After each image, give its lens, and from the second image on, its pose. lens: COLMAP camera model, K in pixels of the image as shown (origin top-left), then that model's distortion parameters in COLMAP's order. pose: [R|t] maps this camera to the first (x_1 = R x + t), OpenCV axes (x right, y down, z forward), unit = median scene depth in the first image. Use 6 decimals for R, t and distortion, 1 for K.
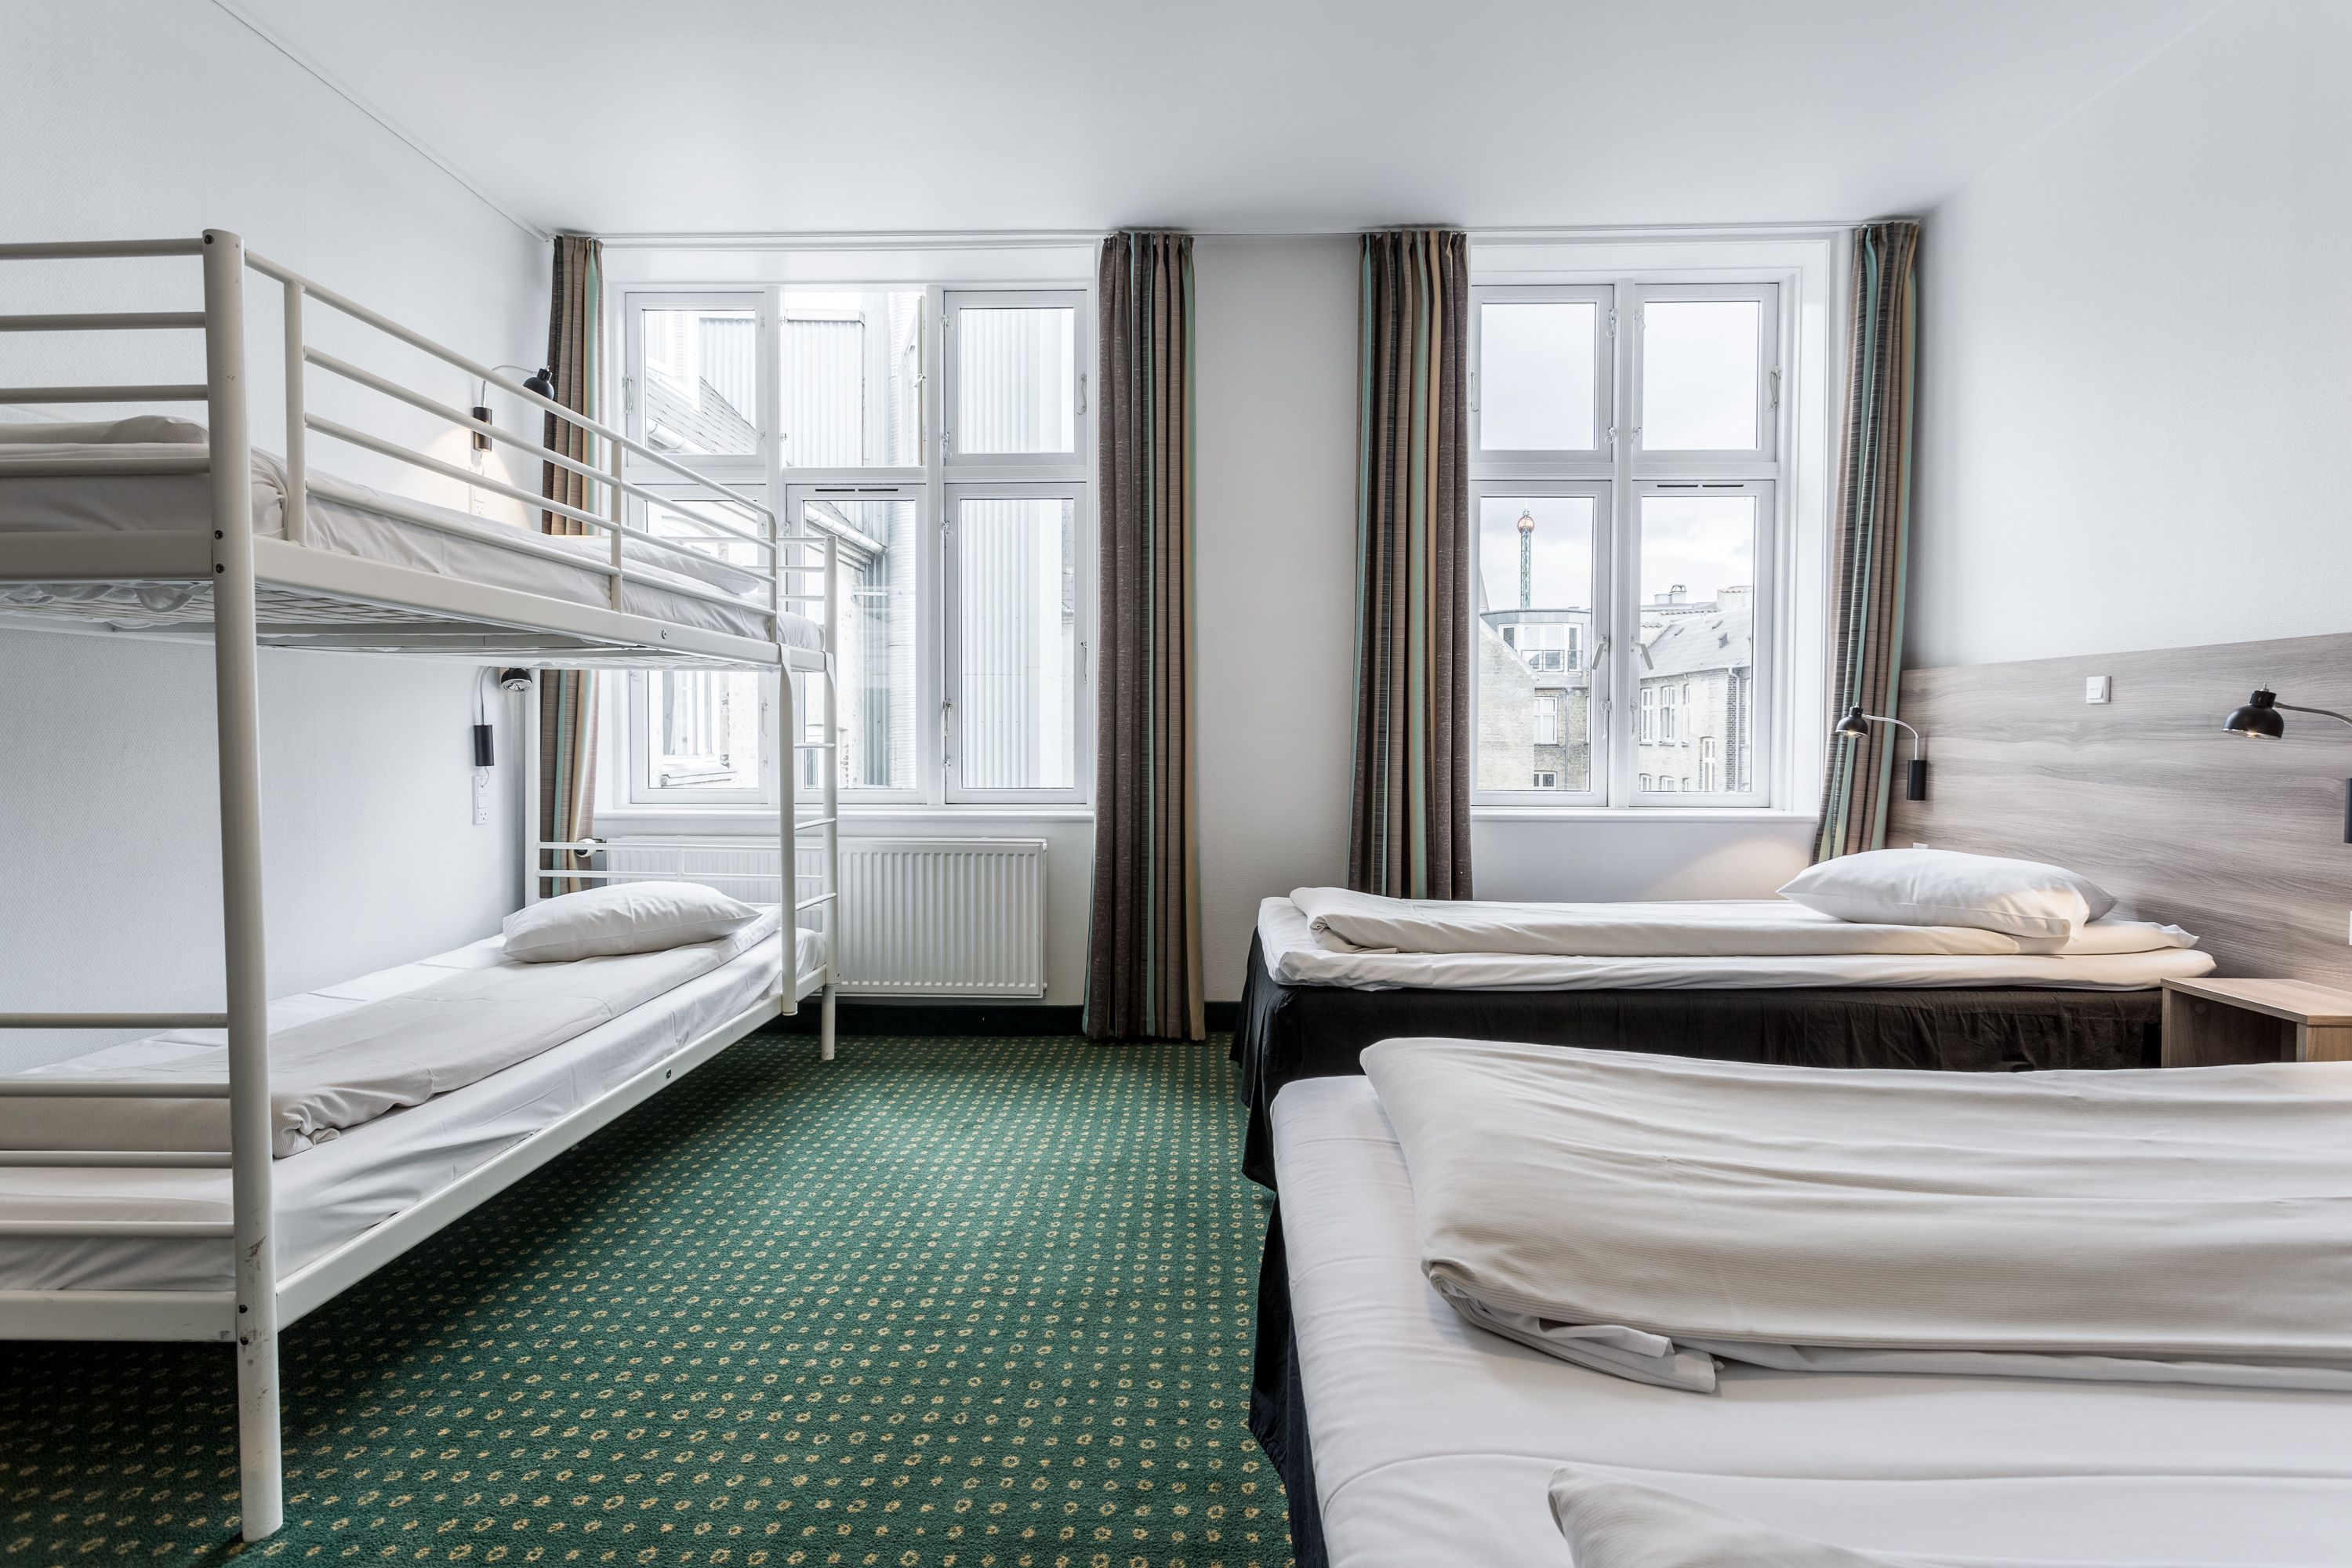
lens RADIAL K [[1119.4, 0, 1162.6], [0, 1119.4, 755.5], [0, 0, 1]] dist [0.000695, -0.000214]
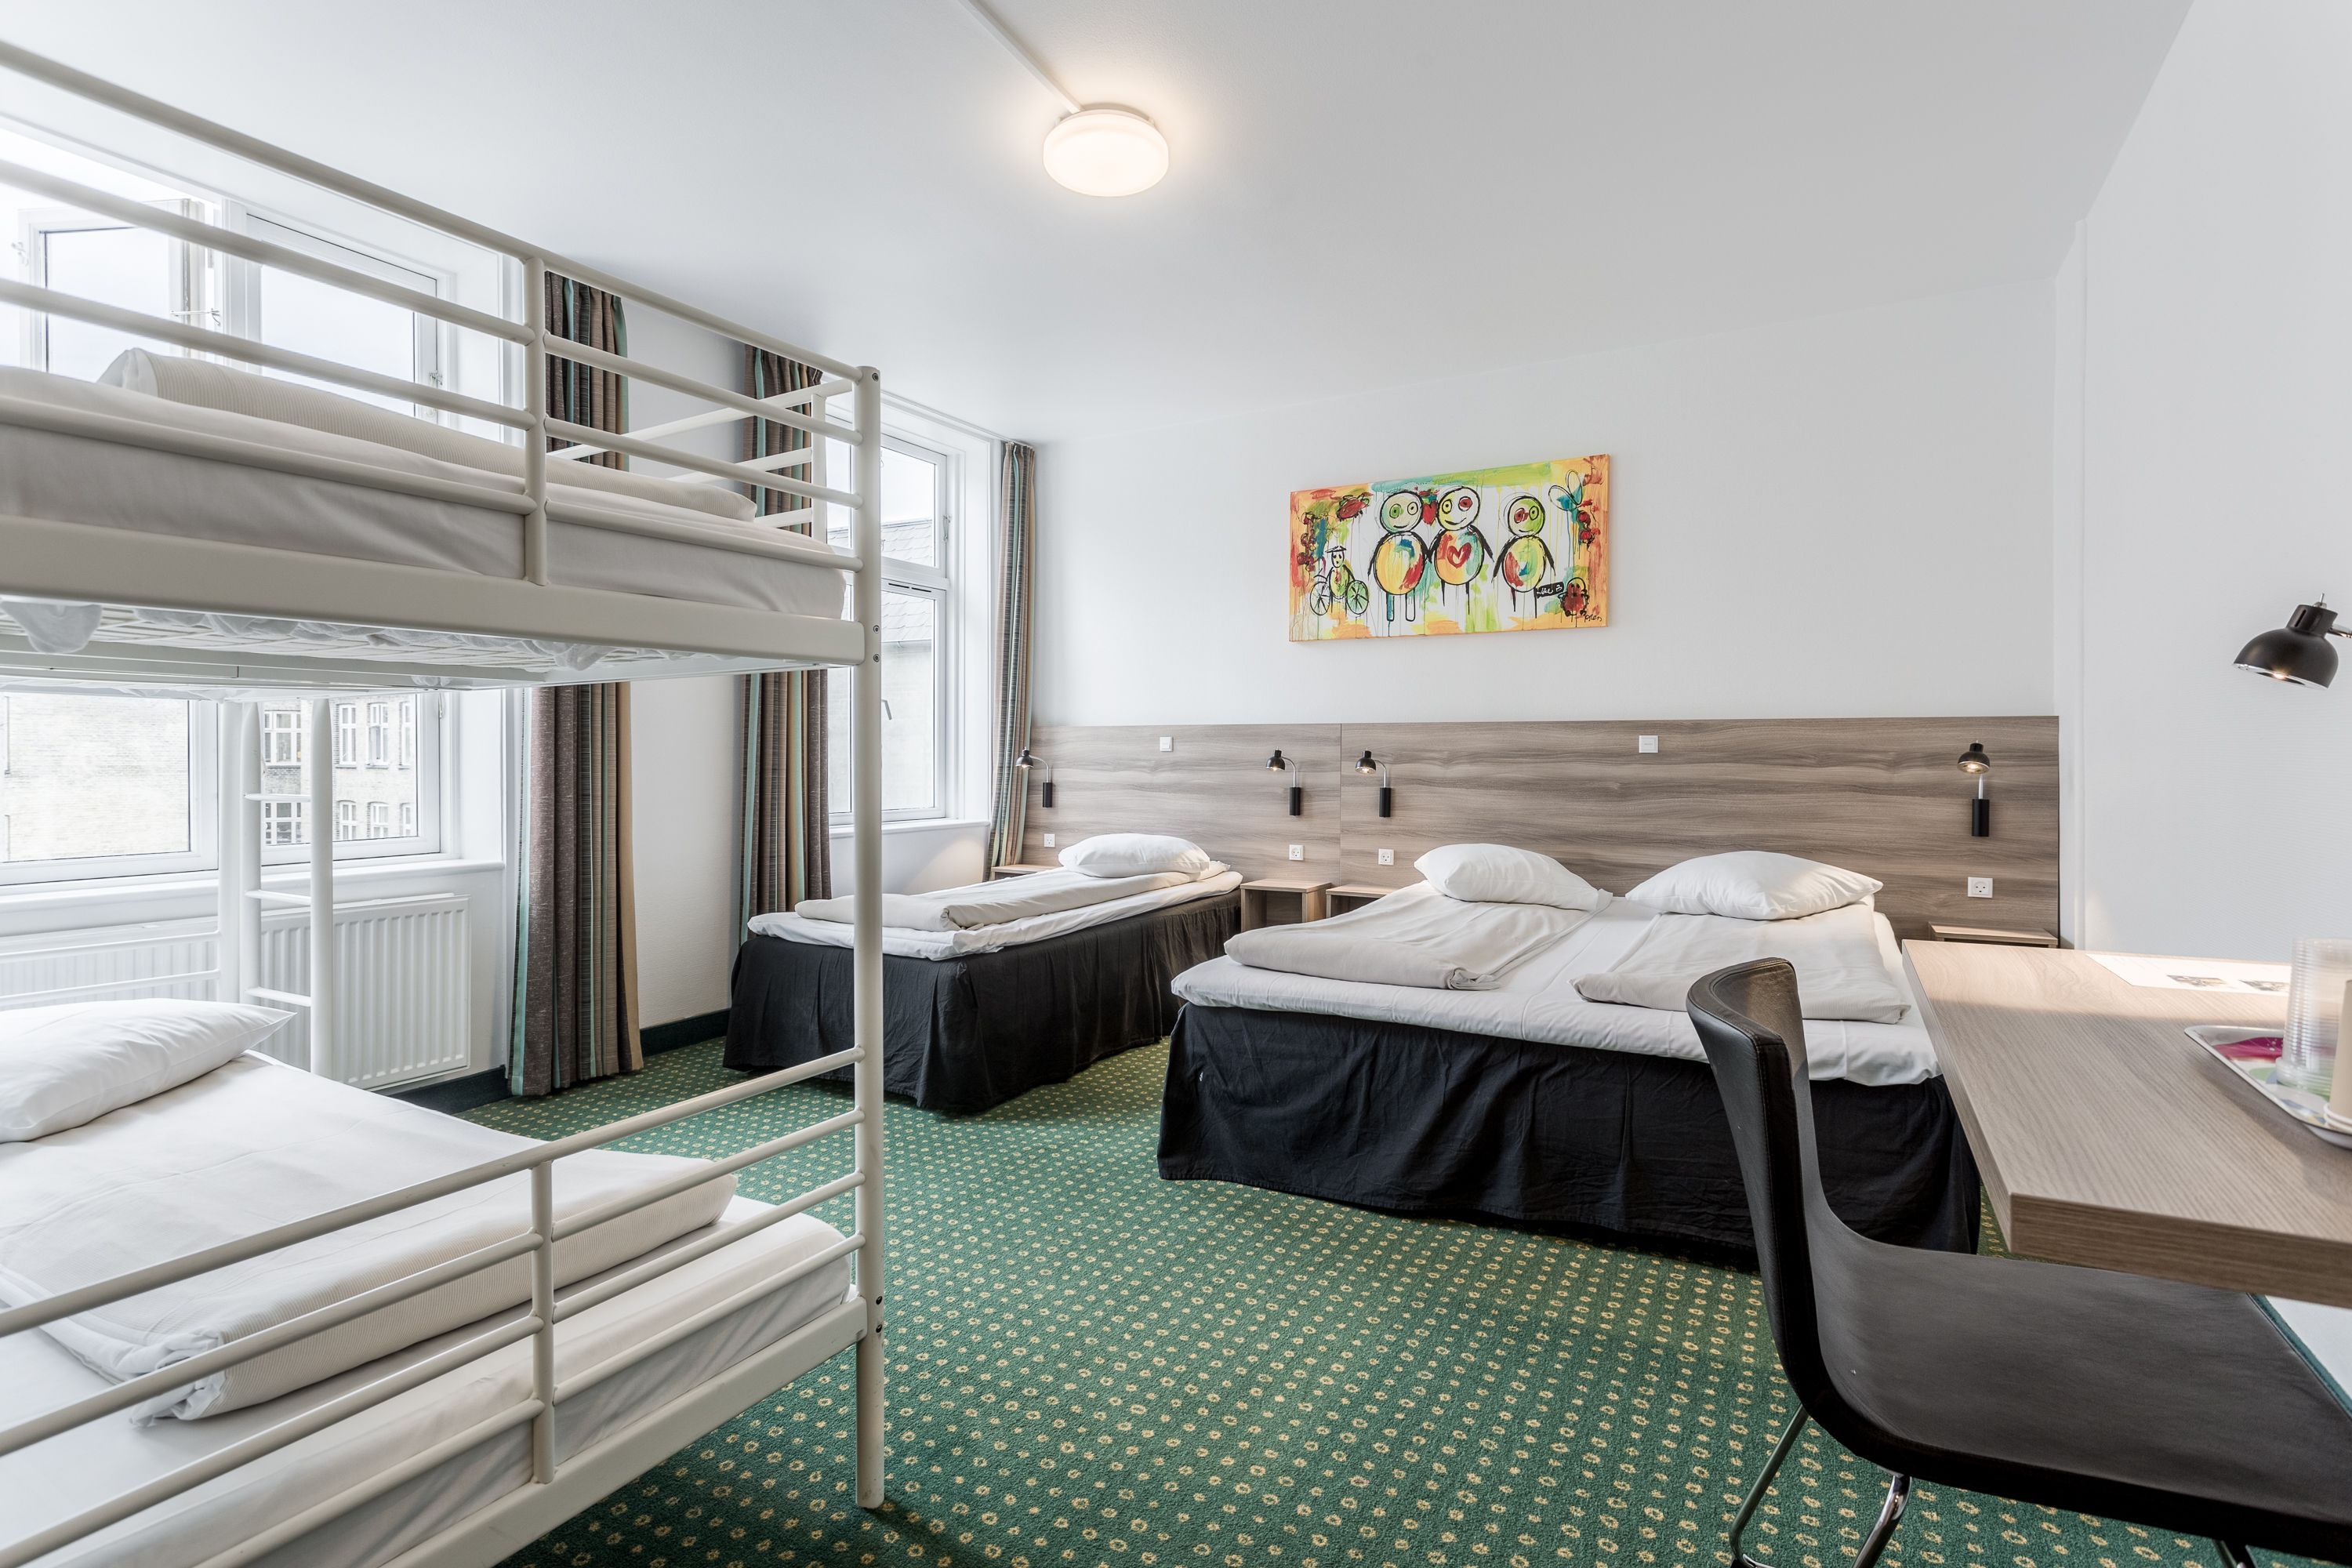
lens RADIAL K [[1119.4, 0, 1162.6], [0, 1119.4, 755.5], [0, 0, 1]] dist [0.000695, -0.000214]
pose [[0.482500, -0.002022, 0.875894, -0.833596], [0.017777, 0.999814, -0.007485, -0.025130], [-0.875716, 0.019182, 0.482446, 0.089788]]
